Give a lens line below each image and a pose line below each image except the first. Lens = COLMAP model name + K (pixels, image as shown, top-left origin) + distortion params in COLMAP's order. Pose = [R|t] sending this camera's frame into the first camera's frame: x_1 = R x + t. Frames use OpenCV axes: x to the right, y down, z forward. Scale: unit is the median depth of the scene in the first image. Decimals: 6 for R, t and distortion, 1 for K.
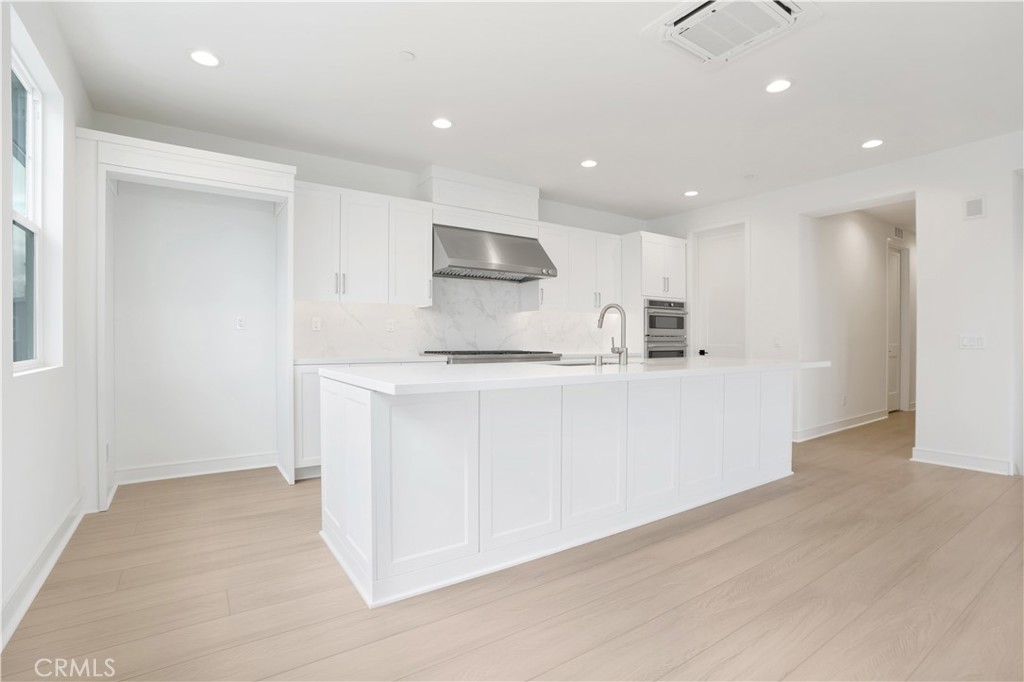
lens RADIAL K [[482.7, 0, 512.3], [0, 482.7, 340.4], [0, 0, 1]] dist [-0.045336, 0.006437]
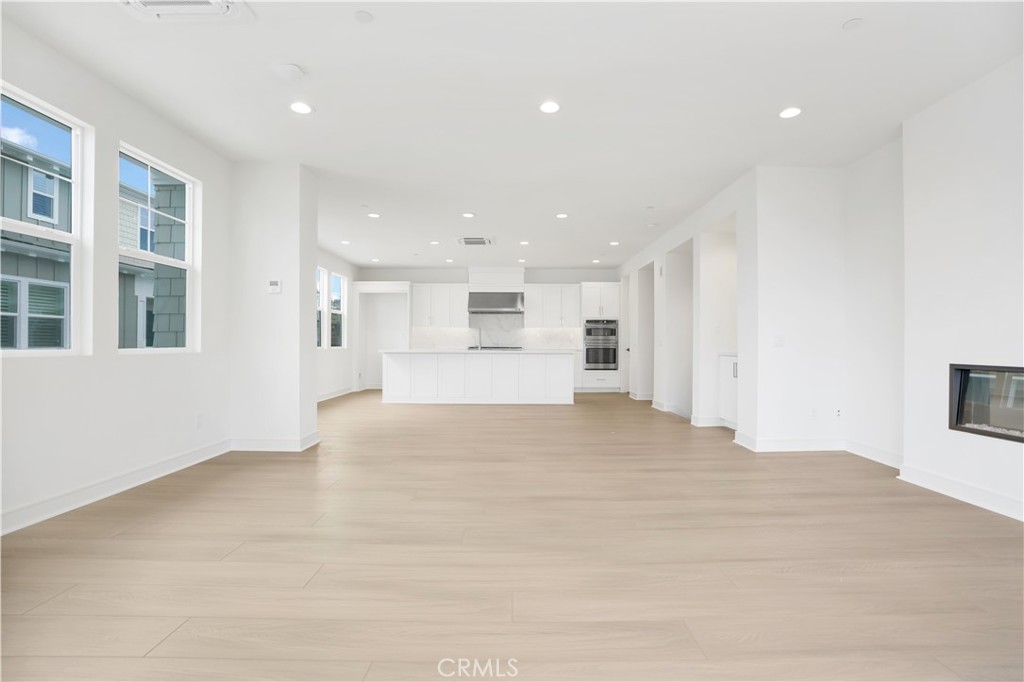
lens RADIAL K [[482.7, 0, 517.9], [0, 482.7, 335.8], [0, 0, 1]] dist [-0.045336, 0.006437]
pose [[0.813378, -0.008600, -0.581672, 1.225261], [-0.001617, 0.999853, -0.017044, 0.007574], [0.581734, 0.014804, 0.813244, -0.678026]]
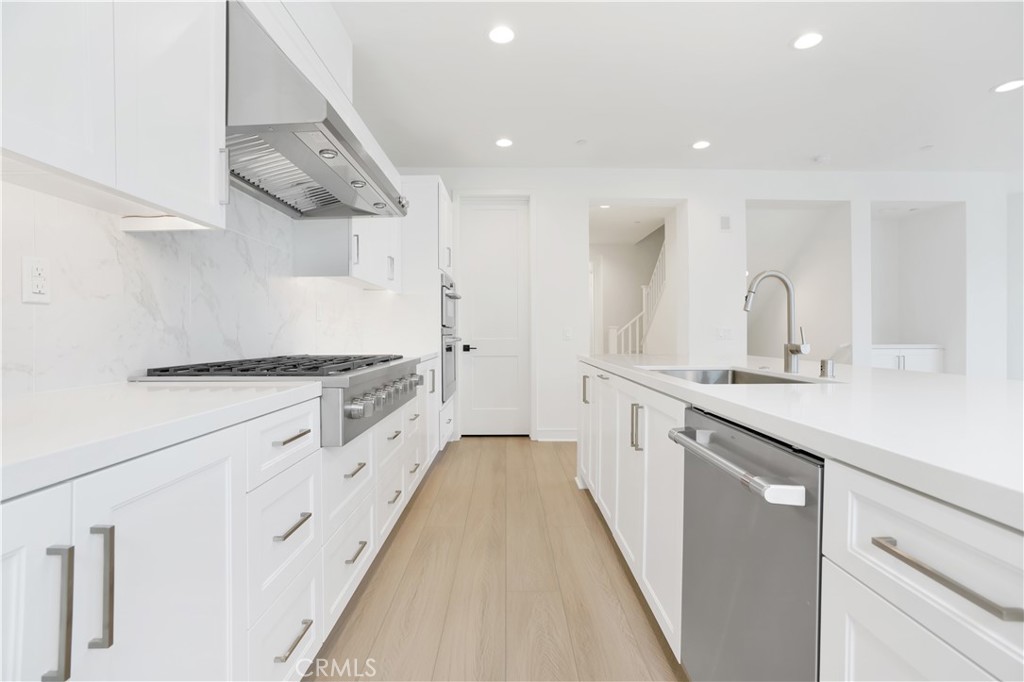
lens RADIAL K [[482.7, 0, 506.6], [0, 482.7, 333.8], [0, 0, 1]] dist [-0.045336, 0.006437]
pose [[0.582710, -0.004448, 0.812668, -0.259794], [0.001487, 0.999989, 0.004407, -0.001927], [-0.812679, -0.001360, 0.582710, 0.544630]]
